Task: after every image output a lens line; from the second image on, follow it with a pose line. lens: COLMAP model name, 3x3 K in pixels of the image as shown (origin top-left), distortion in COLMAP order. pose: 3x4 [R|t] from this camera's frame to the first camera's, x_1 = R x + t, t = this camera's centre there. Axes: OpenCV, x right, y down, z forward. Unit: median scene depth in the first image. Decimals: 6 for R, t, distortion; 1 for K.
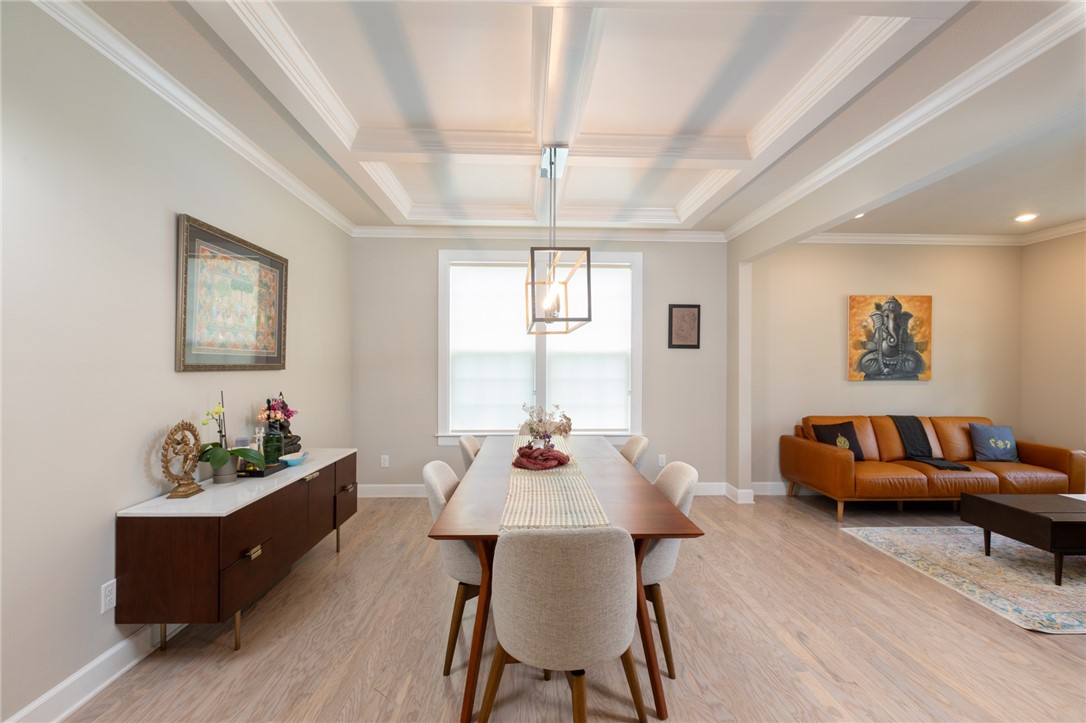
lens RADIAL K [[482.0, 0, 543.0], [0, 482.0, 361.5], [0, 0, 1]] dist [-0.000465, 0.000666]
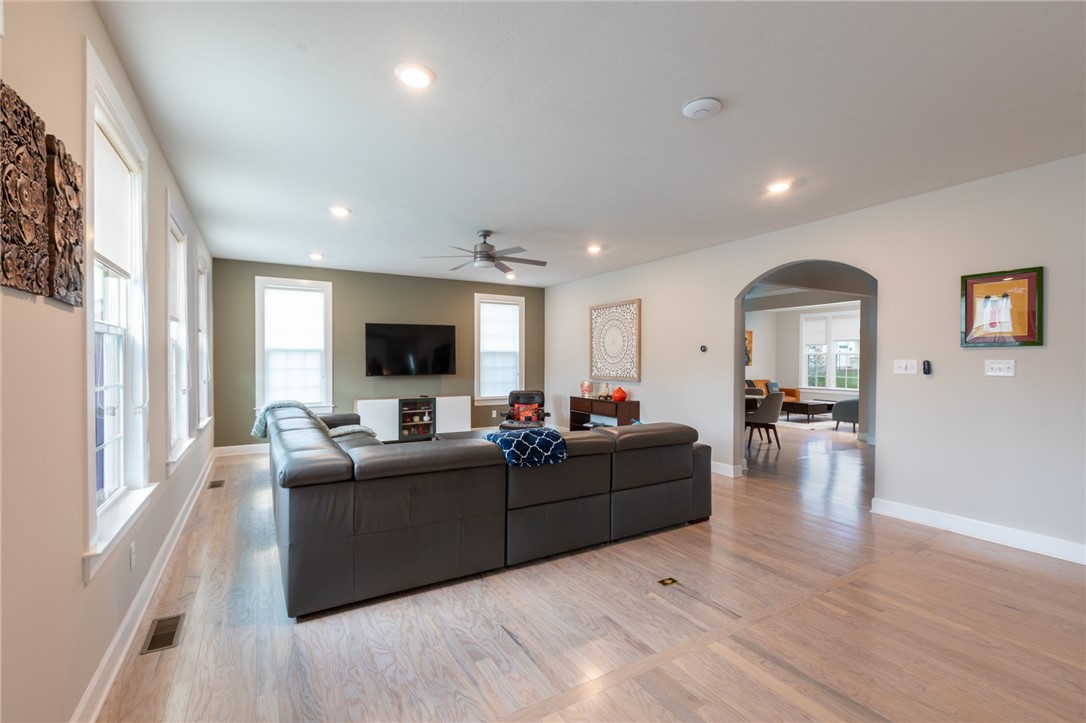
lens RADIAL K [[482.0, 0, 543.0], [0, 482.0, 361.5], [0, 0, 1]] dist [-0.000465, 0.000666]
pose [[0.880358, -0.003987, 0.474293, -1.302862], [-0.002163, 0.999921, 0.012421, -0.009856], [-0.474305, -0.011960, 0.880279, -0.654514]]
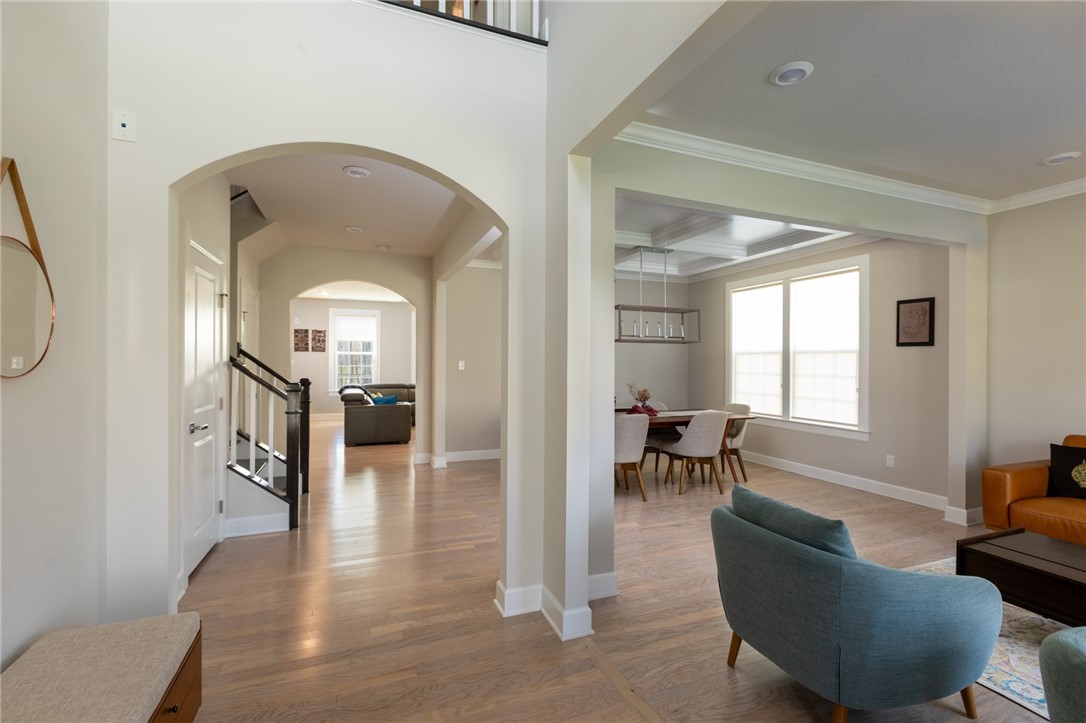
lens RADIAL K [[482.0, 0, 543.0], [0, 482.0, 361.5], [0, 0, 1]] dist [-0.000465, 0.000666]
pose [[0.330594, -0.000319, -0.943773, 0.940974], [0.002456, 0.999997, 0.000522, 0.000736], [0.943770, -0.002490, 0.330594, 0.008374]]
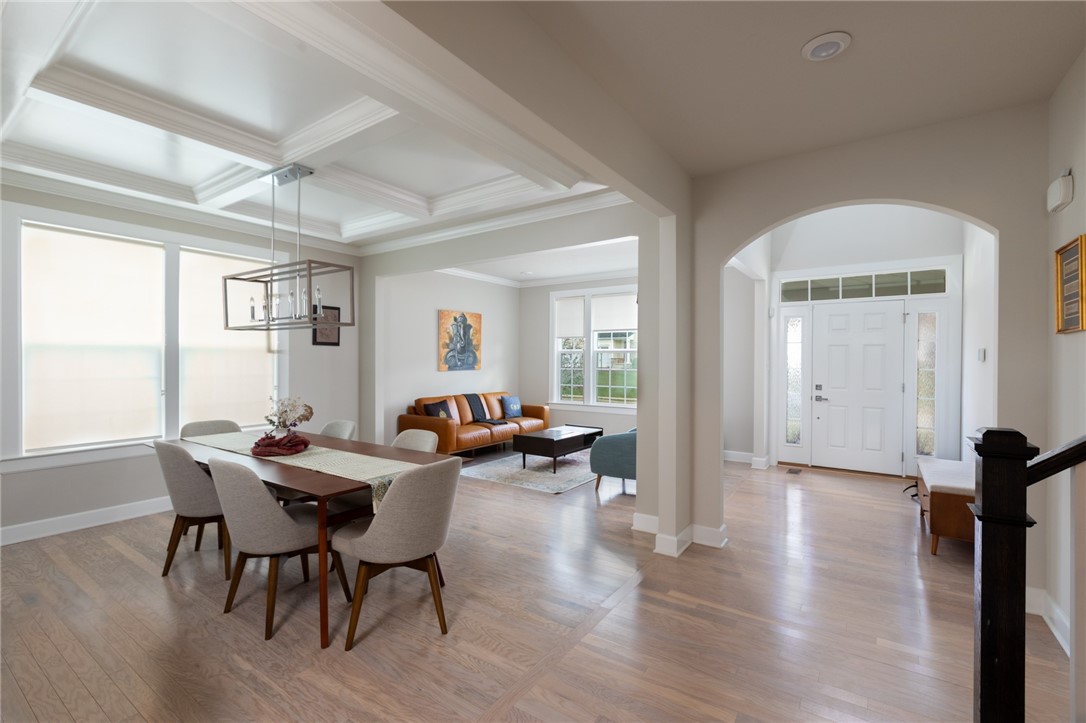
lens RADIAL K [[482.0, 0, 543.0], [0, 482.0, 361.5], [0, 0, 1]] dist [-0.000465, 0.000666]
pose [[0.600831, -0.005416, 0.799358, -0.298914], [-0.003169, 0.999953, 0.009157, -0.001559], [-0.799370, -0.008035, 0.600785, -0.072174]]
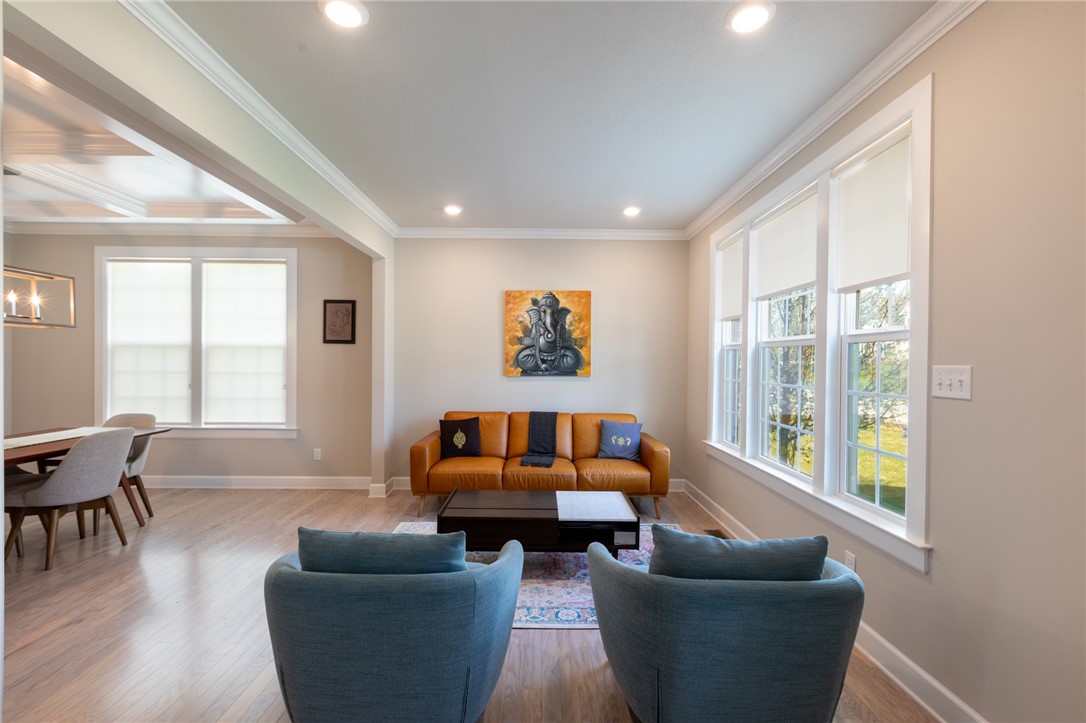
lens RADIAL K [[482.0, 0, 543.0], [0, 482.0, 361.5], [0, 0, 1]] dist [-0.000465, 0.000666]
pose [[0.999370, 0.004975, -0.035145, 0.757017], [-0.004627, 0.999939, 0.009993, -0.001161], [0.035193, -0.009824, 0.999332, 0.006564]]
